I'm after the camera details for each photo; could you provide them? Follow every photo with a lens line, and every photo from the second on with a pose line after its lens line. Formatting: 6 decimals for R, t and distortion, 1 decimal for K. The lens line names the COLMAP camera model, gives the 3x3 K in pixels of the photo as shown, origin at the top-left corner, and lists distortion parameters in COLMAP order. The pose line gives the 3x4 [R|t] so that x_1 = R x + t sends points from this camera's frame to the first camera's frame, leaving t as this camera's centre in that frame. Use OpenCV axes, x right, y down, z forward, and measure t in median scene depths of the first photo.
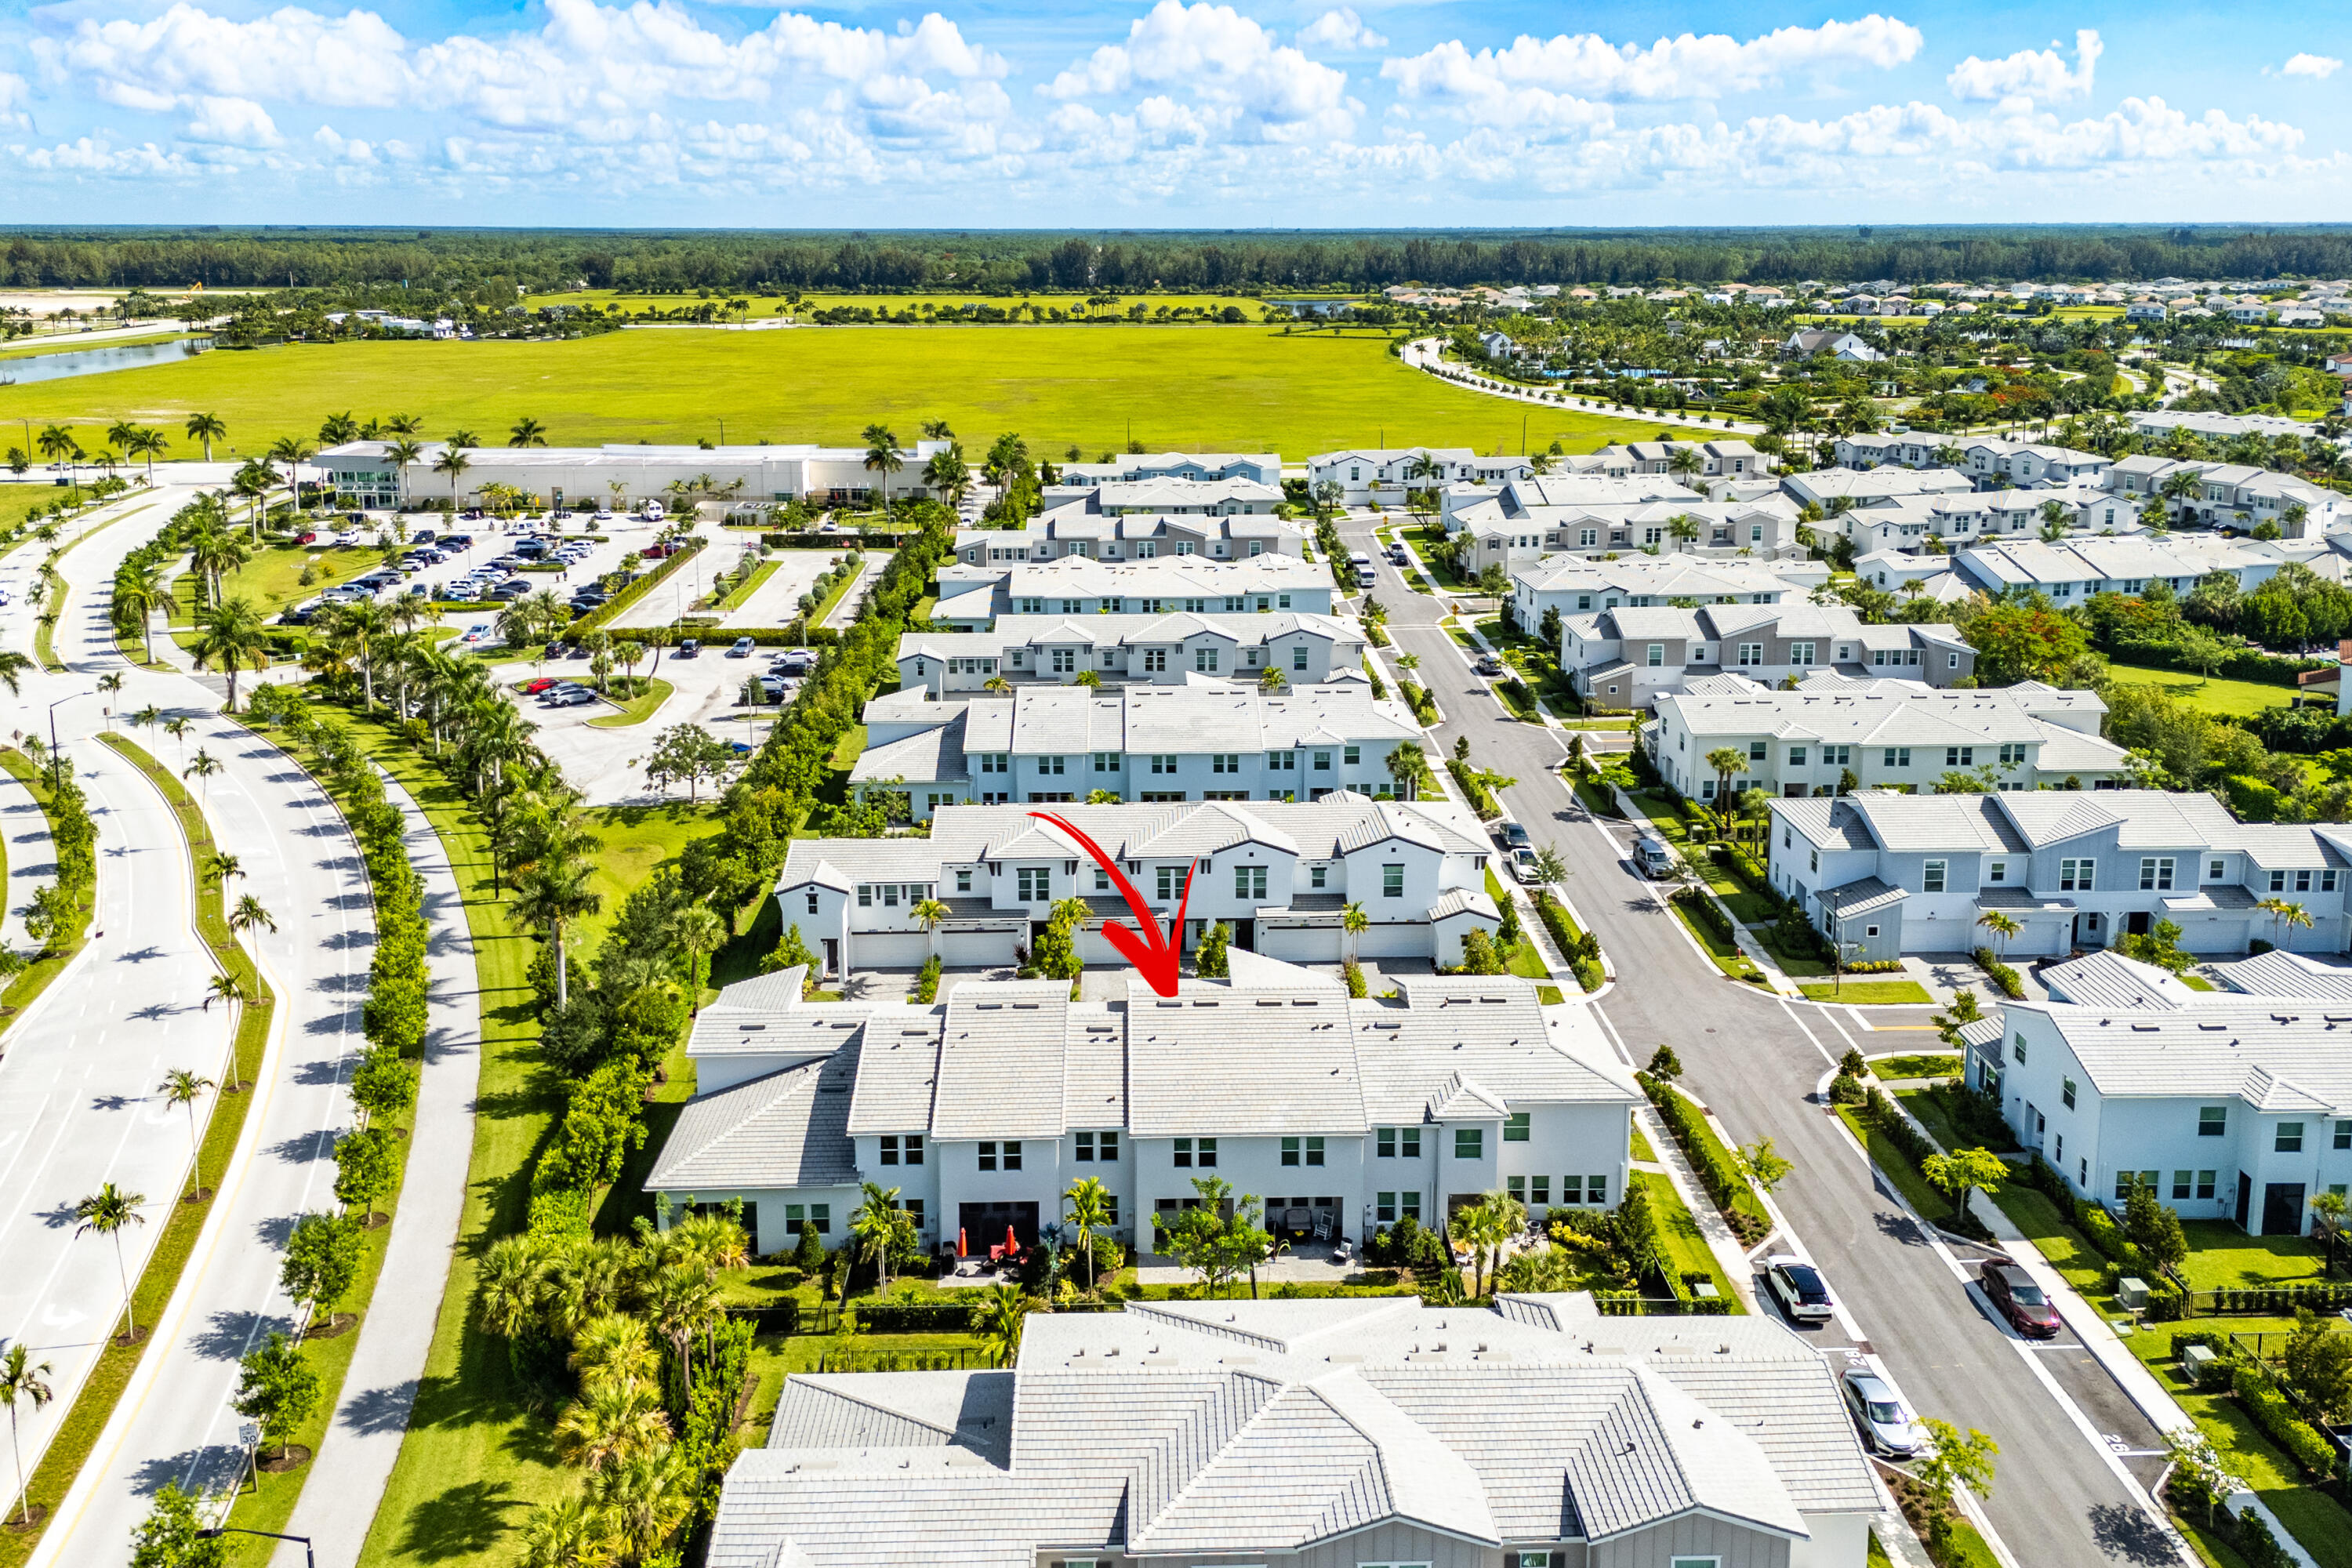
lens RADIAL K [[1787.6, 0, 1160.9], [0, 1787.6, 772.6], [0, 0, 1]] dist [0.059802, -0.065723]
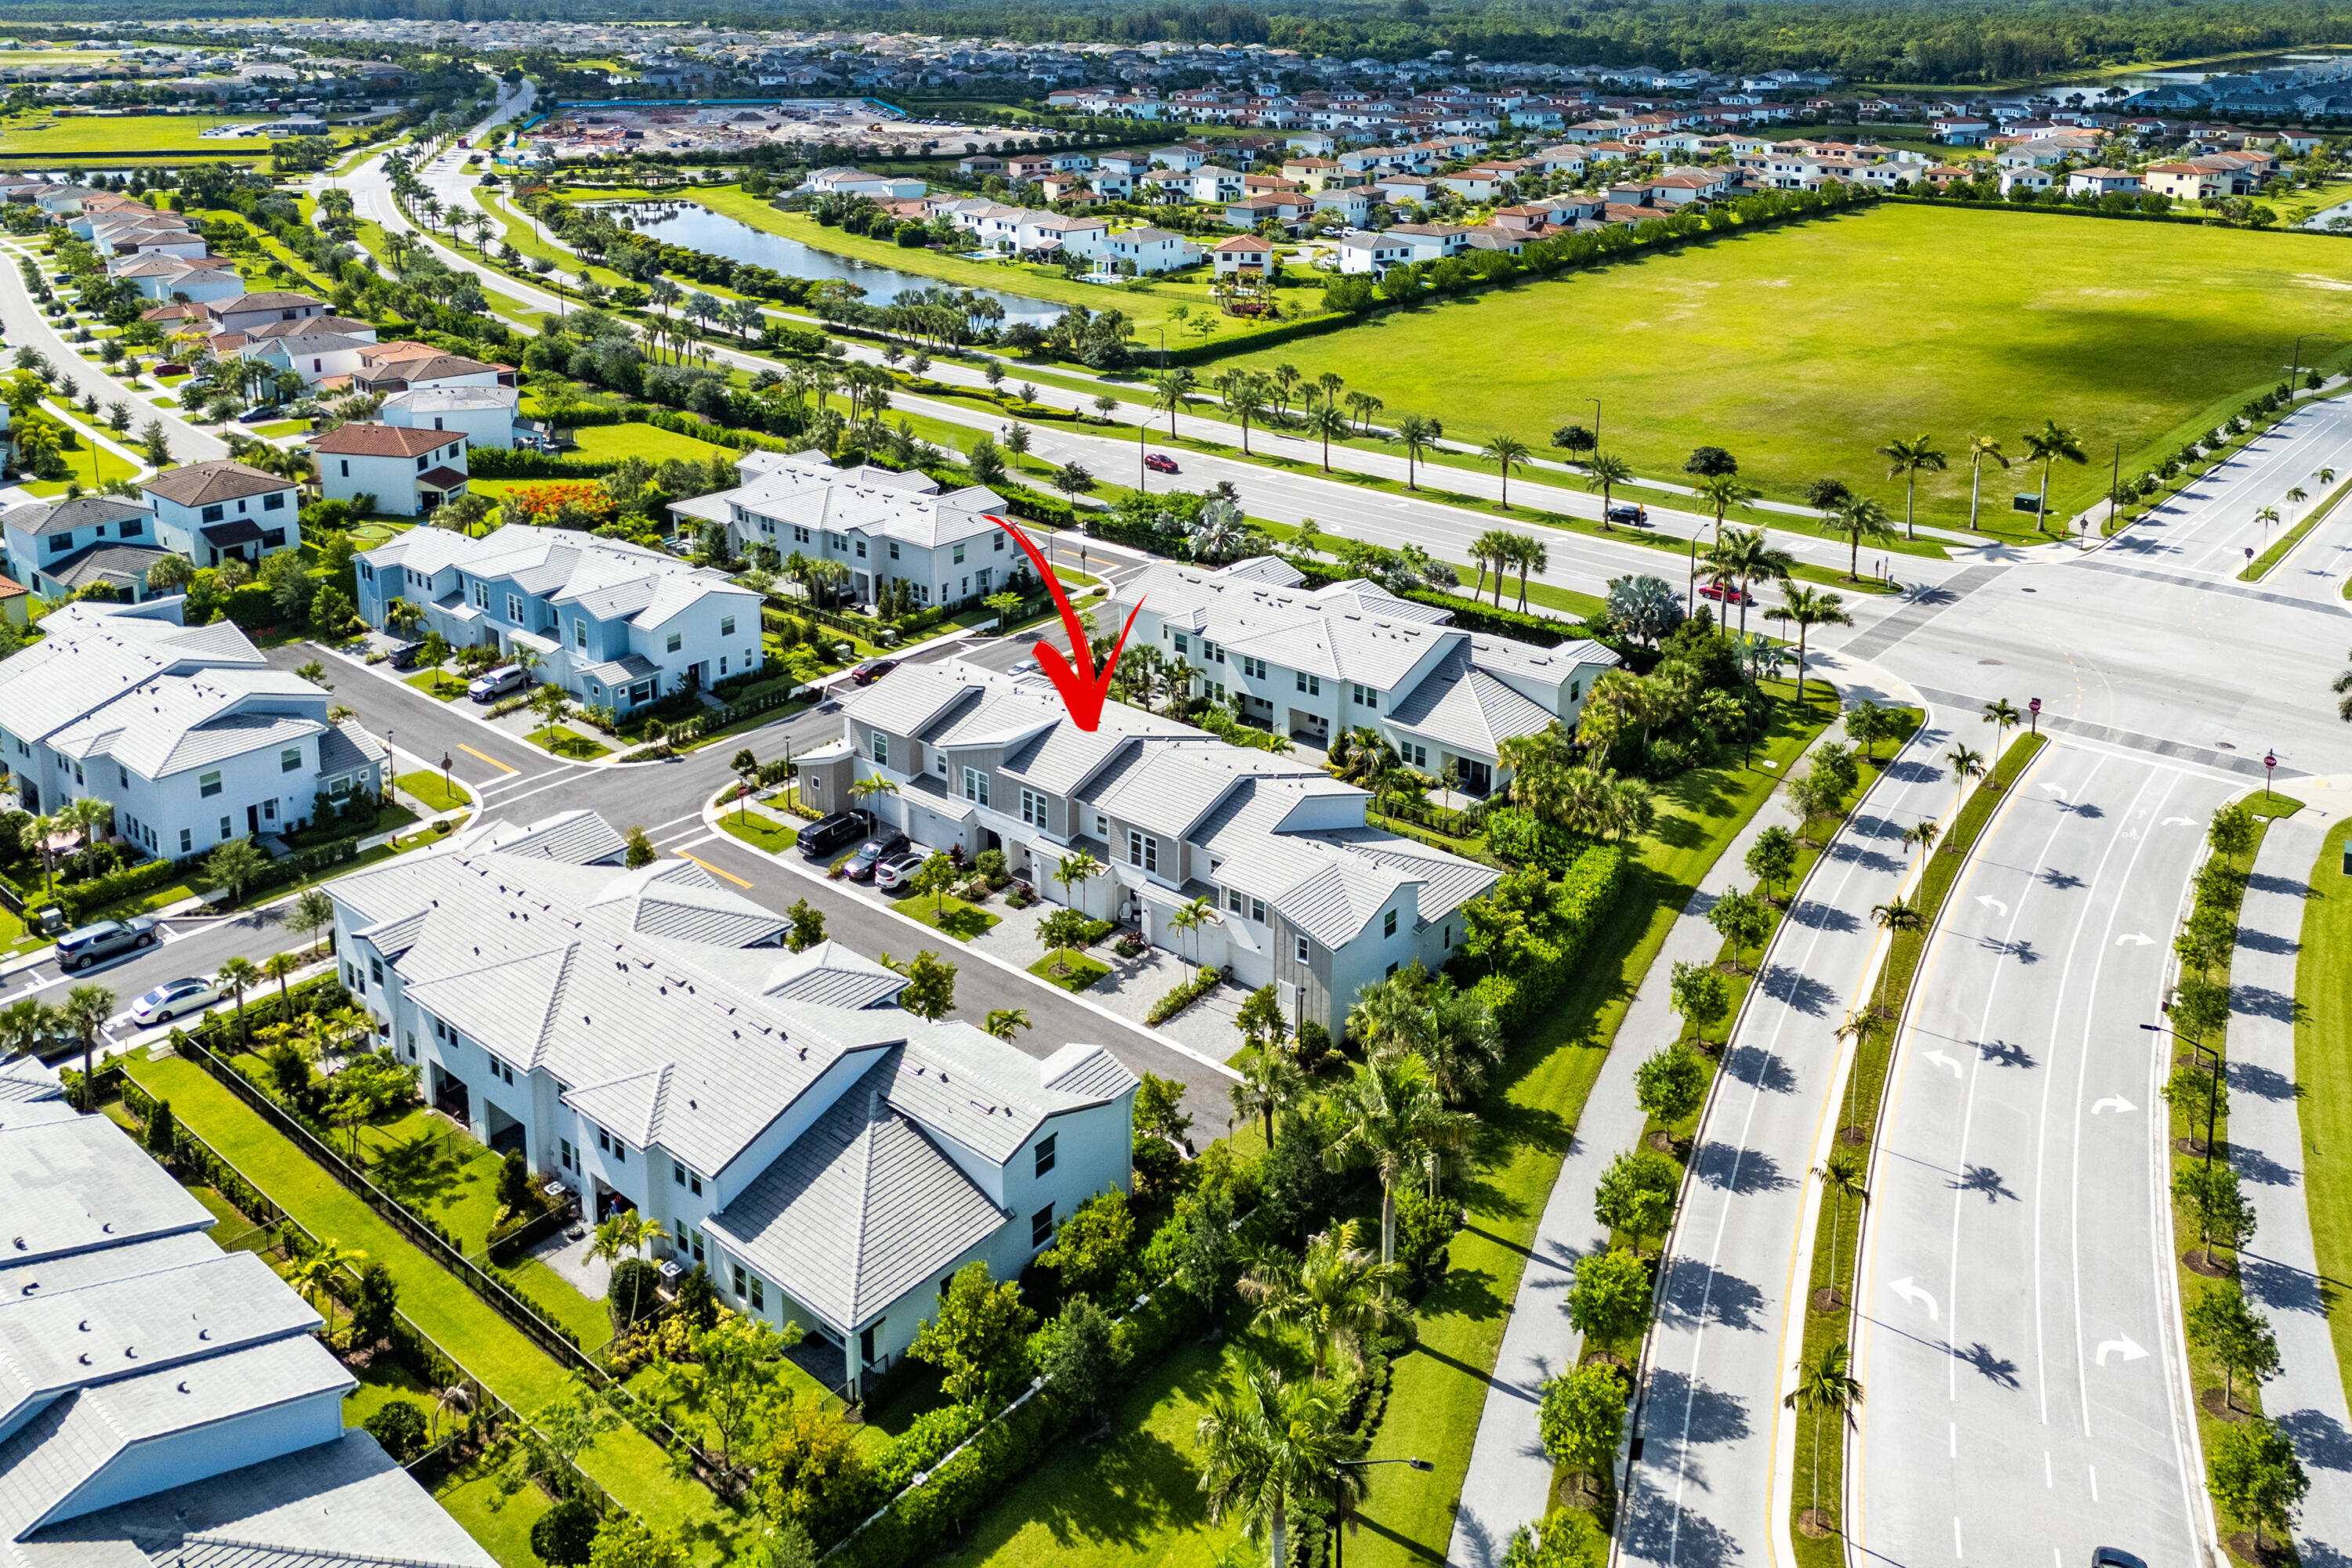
lens RADIAL K [[1755.4, 0, 1172.7], [0, 1755.4, 575.8], [0, 0, 1]] dist [0.076143, -0.099337]
pose [[-0.745568, -0.203720, 0.634528, -0.505996], [0.190601, 0.847176, 0.495948, -0.366813], [-0.638592, 0.490704, -0.592798, 1.038446]]
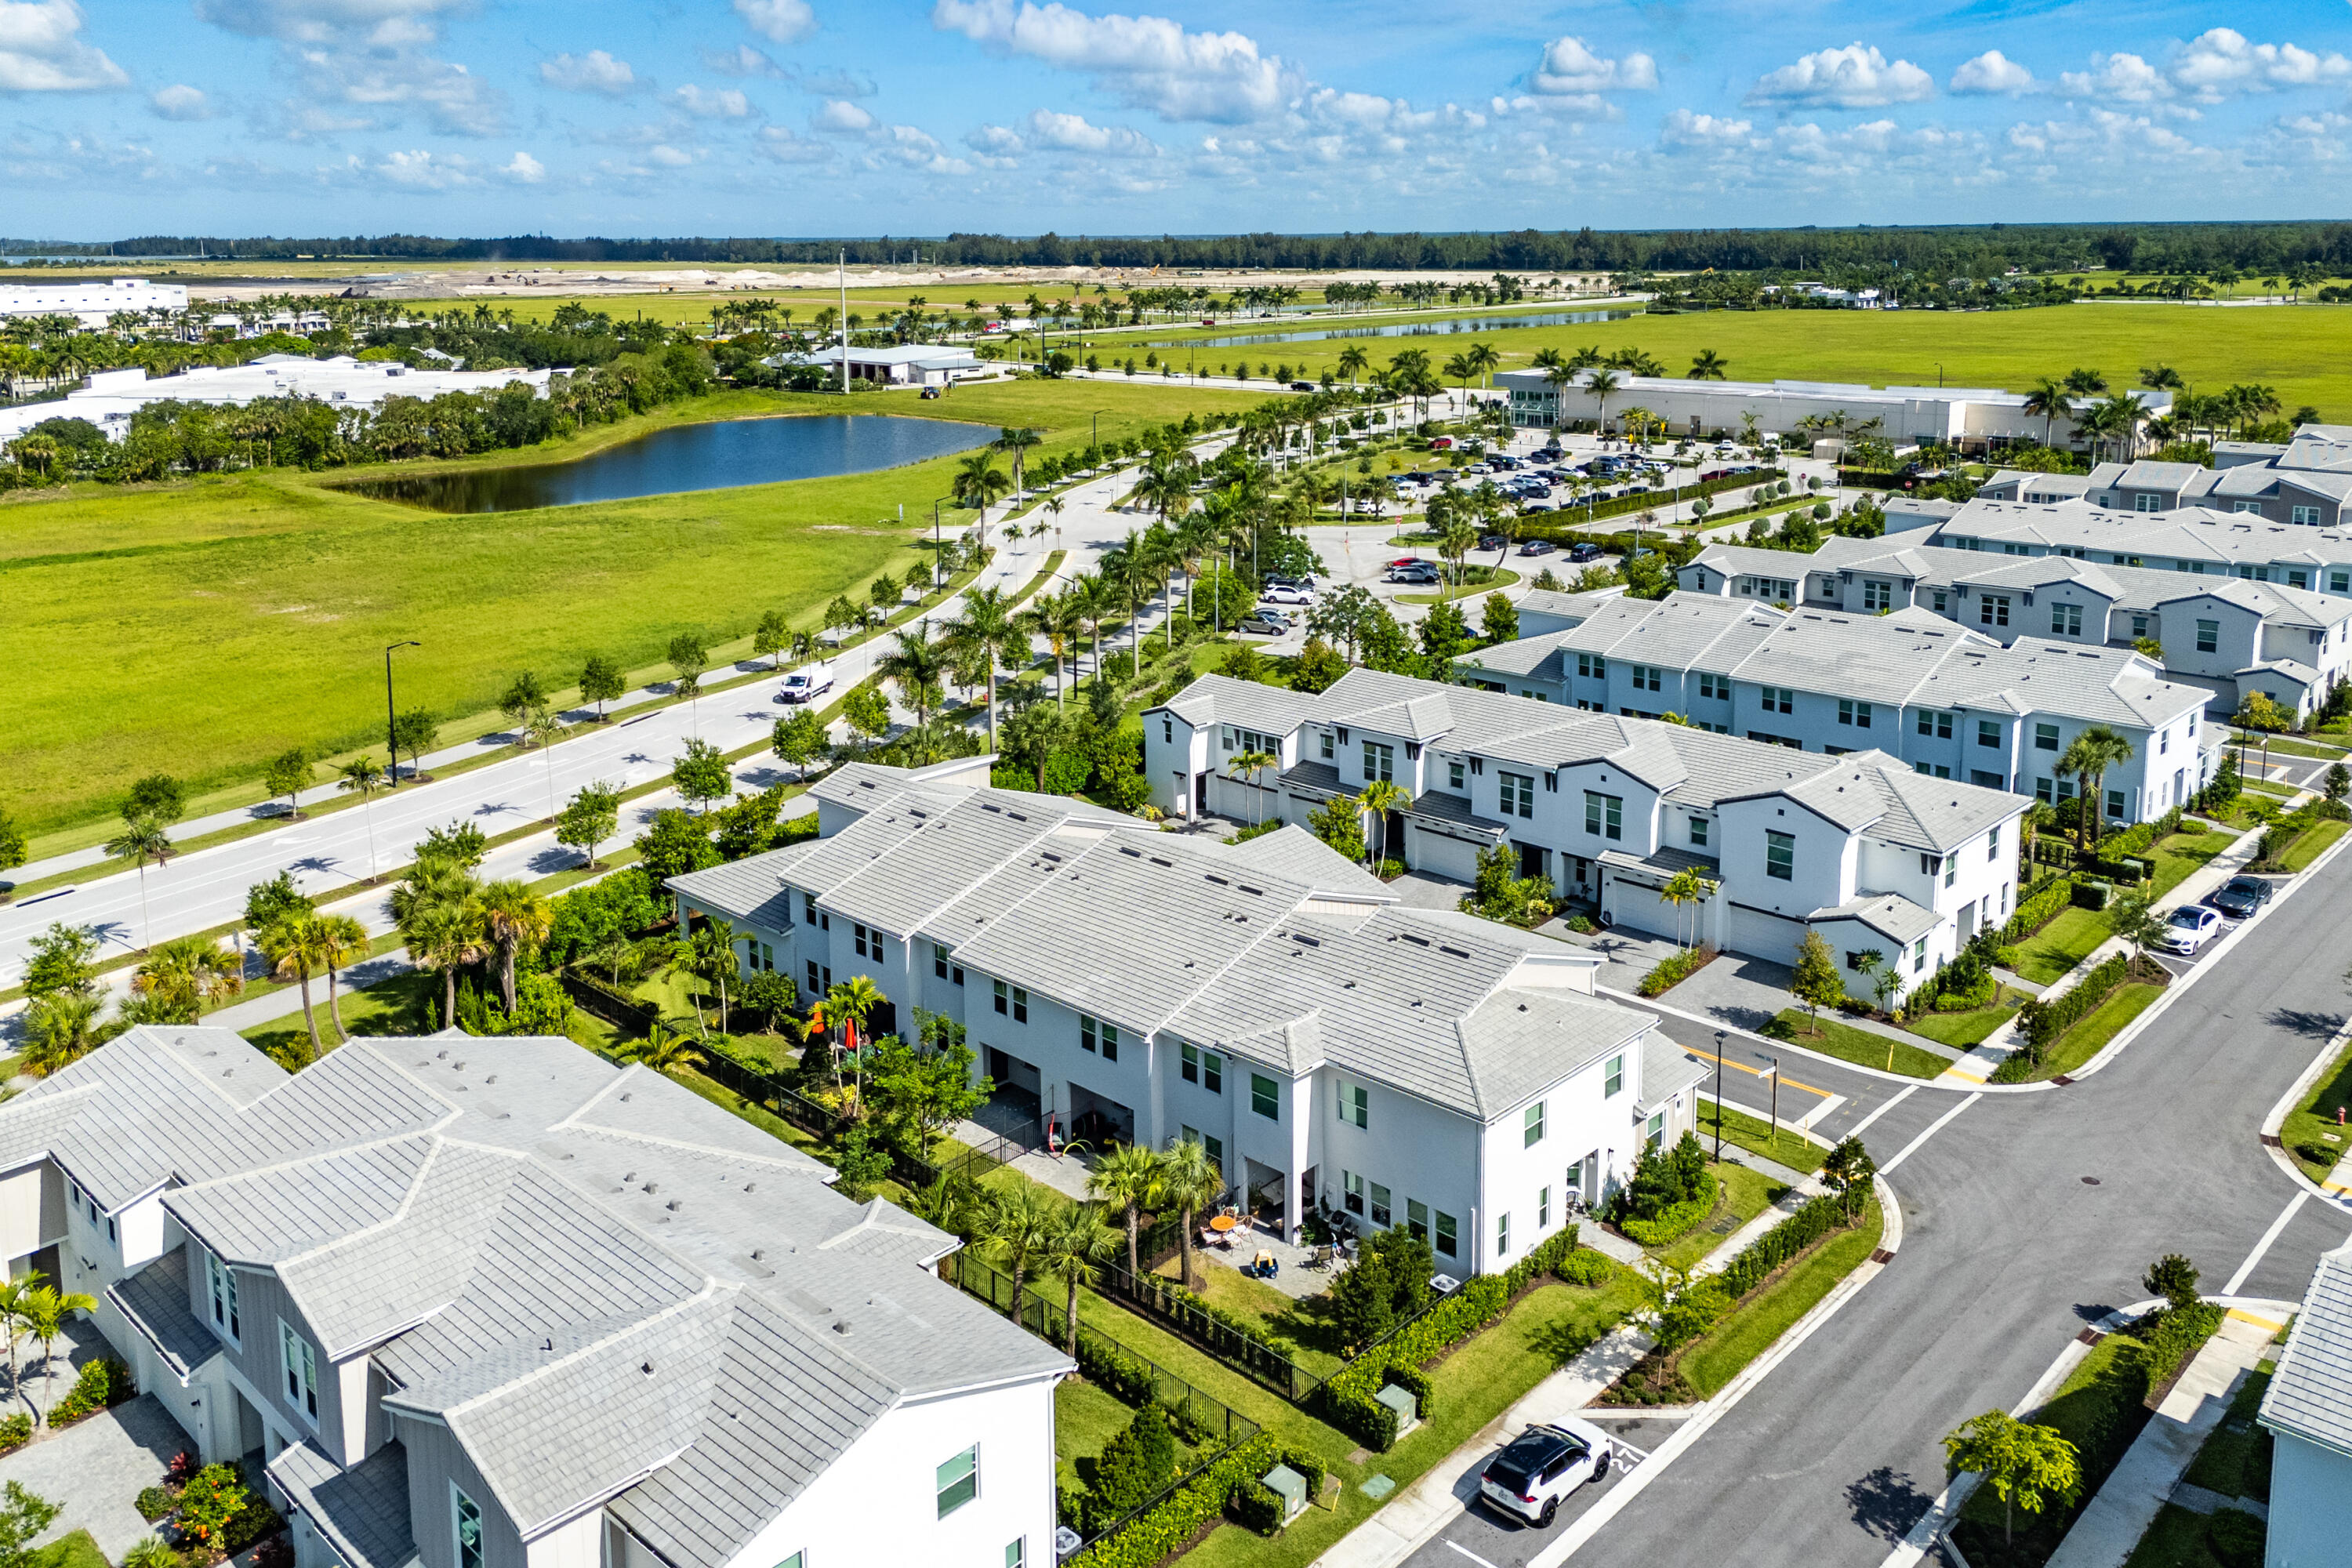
lens RADIAL K [[1770.3, 0, 1176.0], [0, 1770.3, 784.0], [0, 0, 1]] dist [0.005063, -0.048912]
pose [[0.686703, 0.195841, -0.700061, 0.369936], [-0.188266, 0.978082, 0.088943, 0.011573], [0.702136, 0.070720, 0.708522, 0.257405]]
